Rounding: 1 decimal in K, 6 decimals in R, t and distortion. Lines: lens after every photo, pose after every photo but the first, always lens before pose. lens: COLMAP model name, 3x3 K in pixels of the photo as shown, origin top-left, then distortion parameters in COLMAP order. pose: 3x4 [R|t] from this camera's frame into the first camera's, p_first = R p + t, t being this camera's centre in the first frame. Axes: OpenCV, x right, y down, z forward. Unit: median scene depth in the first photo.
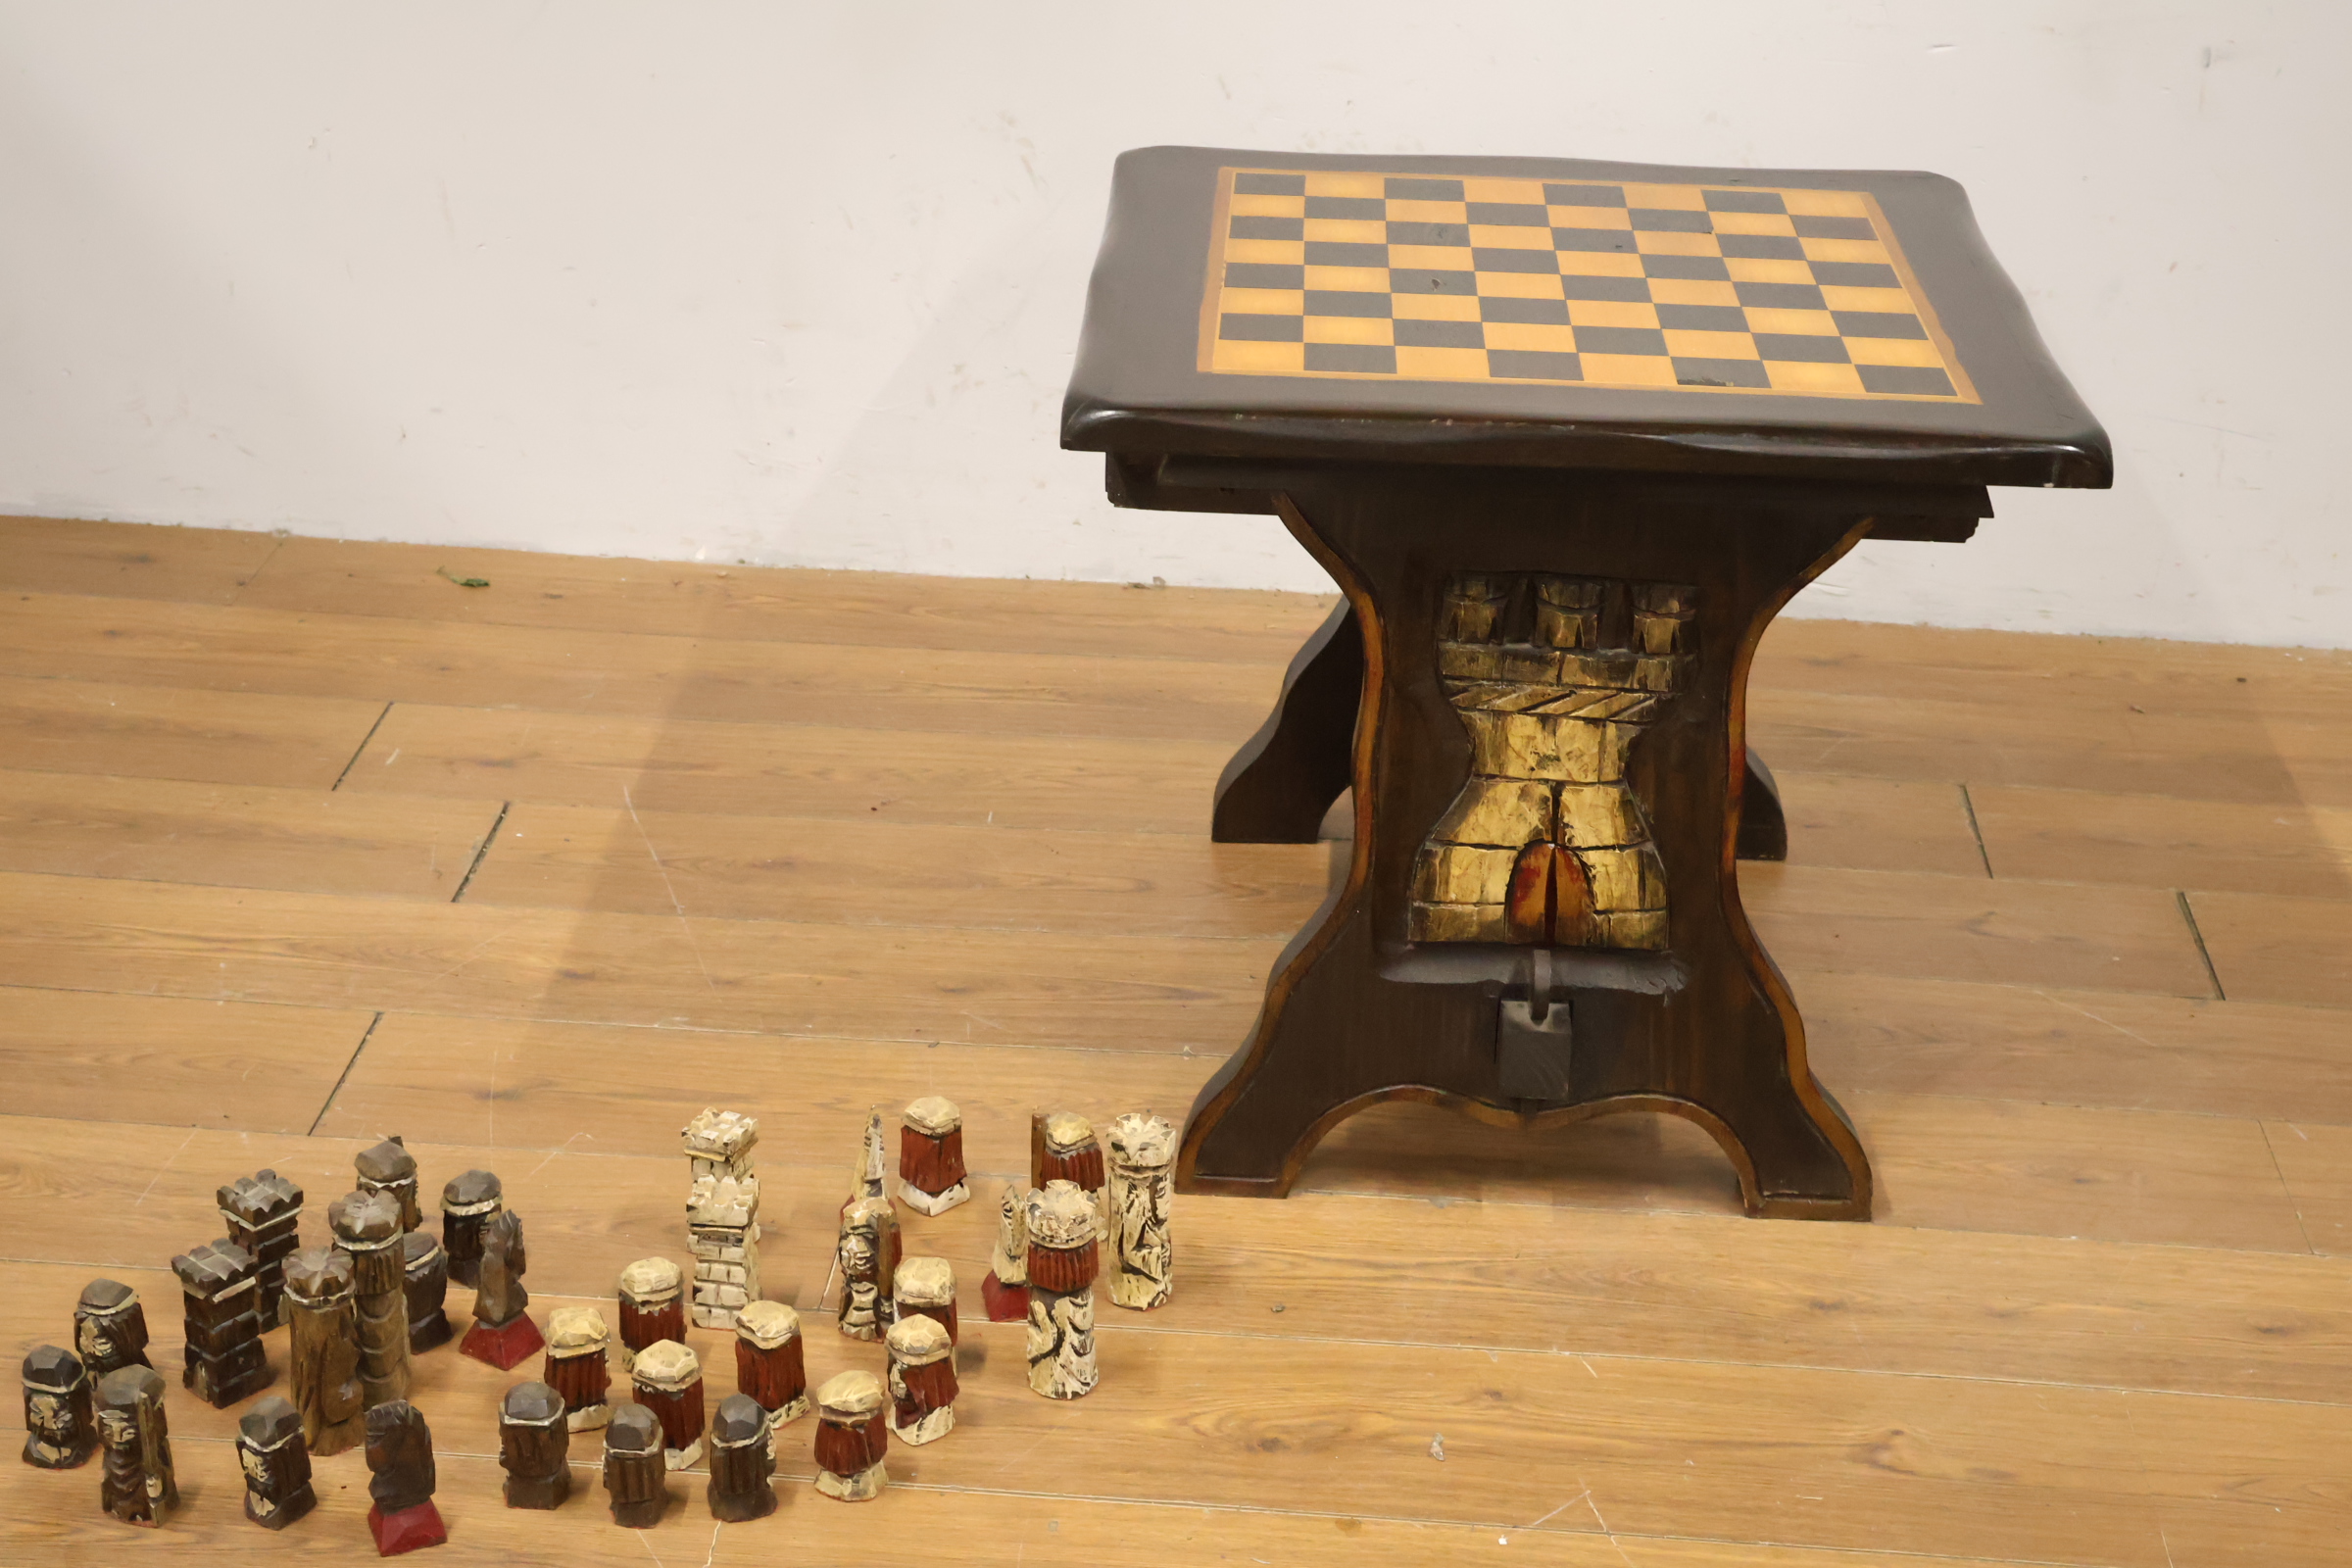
lens RADIAL K [[3720.4, 0, 1186.1], [0, 3720.4, 781.7], [0, 0, 1]] dist [0.011256, 0.000000]
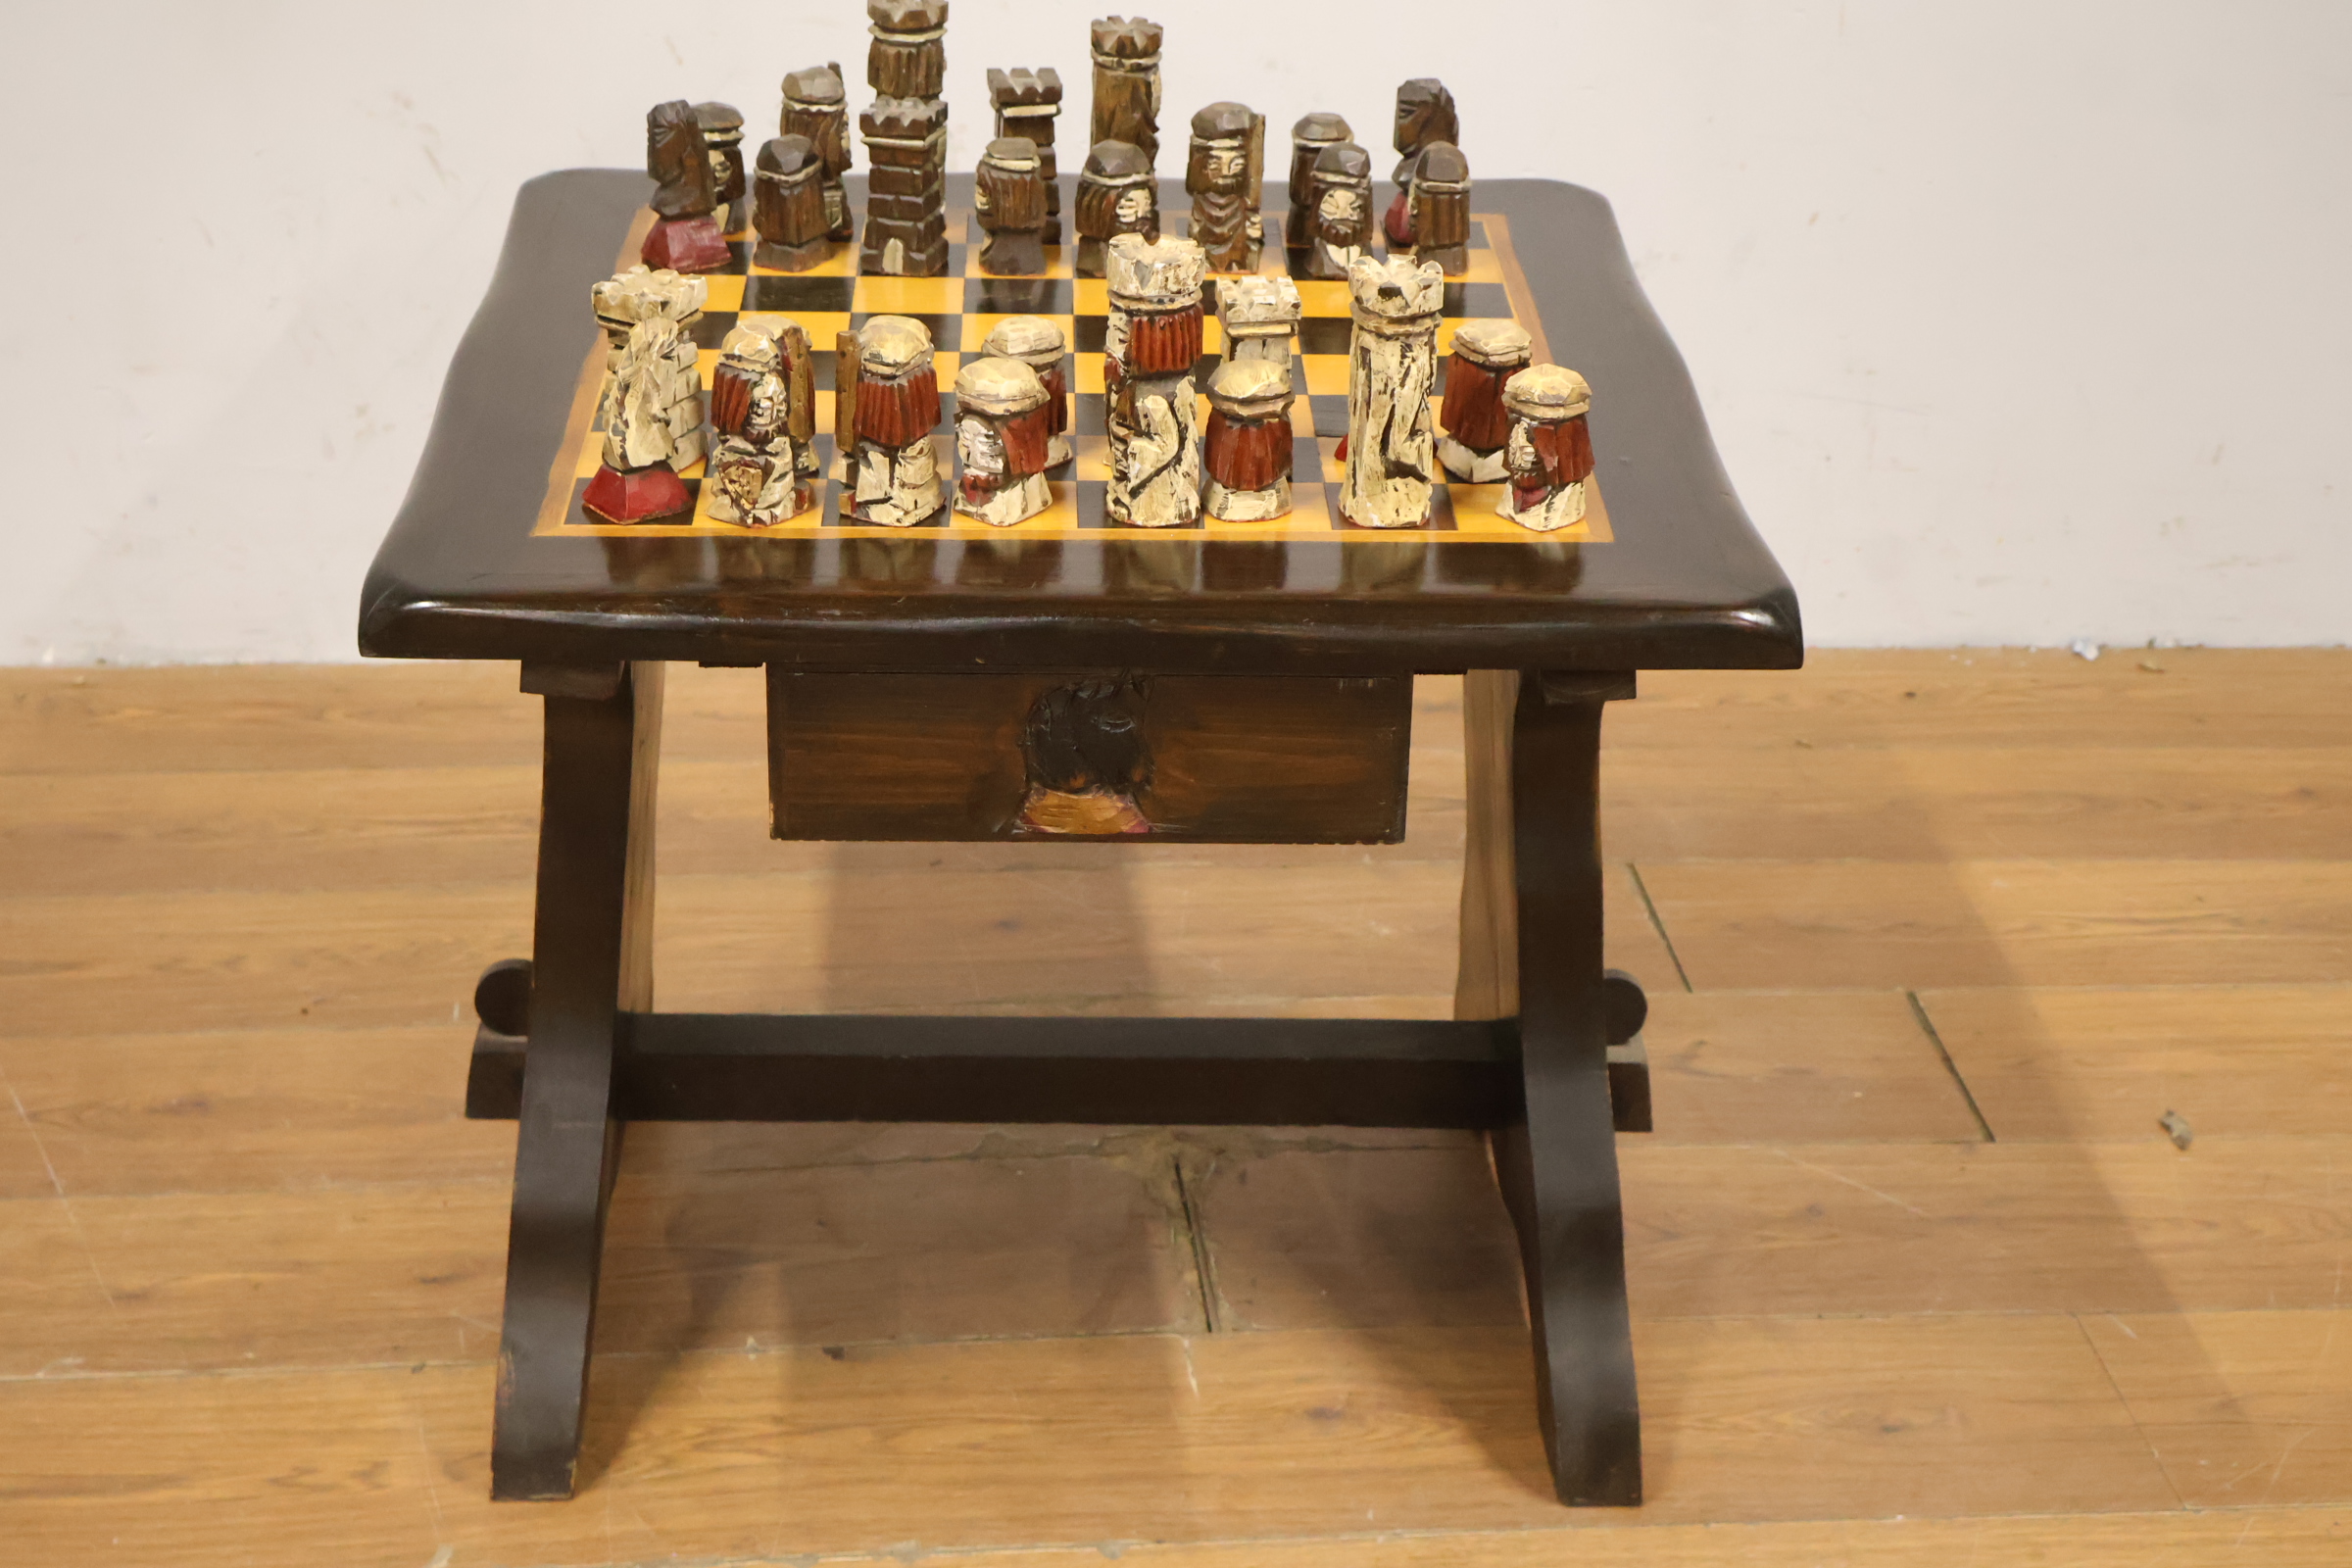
lens RADIAL K [[3720.4, 0, 1170.6], [0, 3720.4, 794.9], [0, 0, 1]] dist [0.011256, 0.000000]
pose [[0.984997, -0.071602, 0.157015, -0.027948], [0.063867, 0.996509, 0.053774, -0.079723], [-0.160317, -0.042939, 0.986131, 0.231625]]
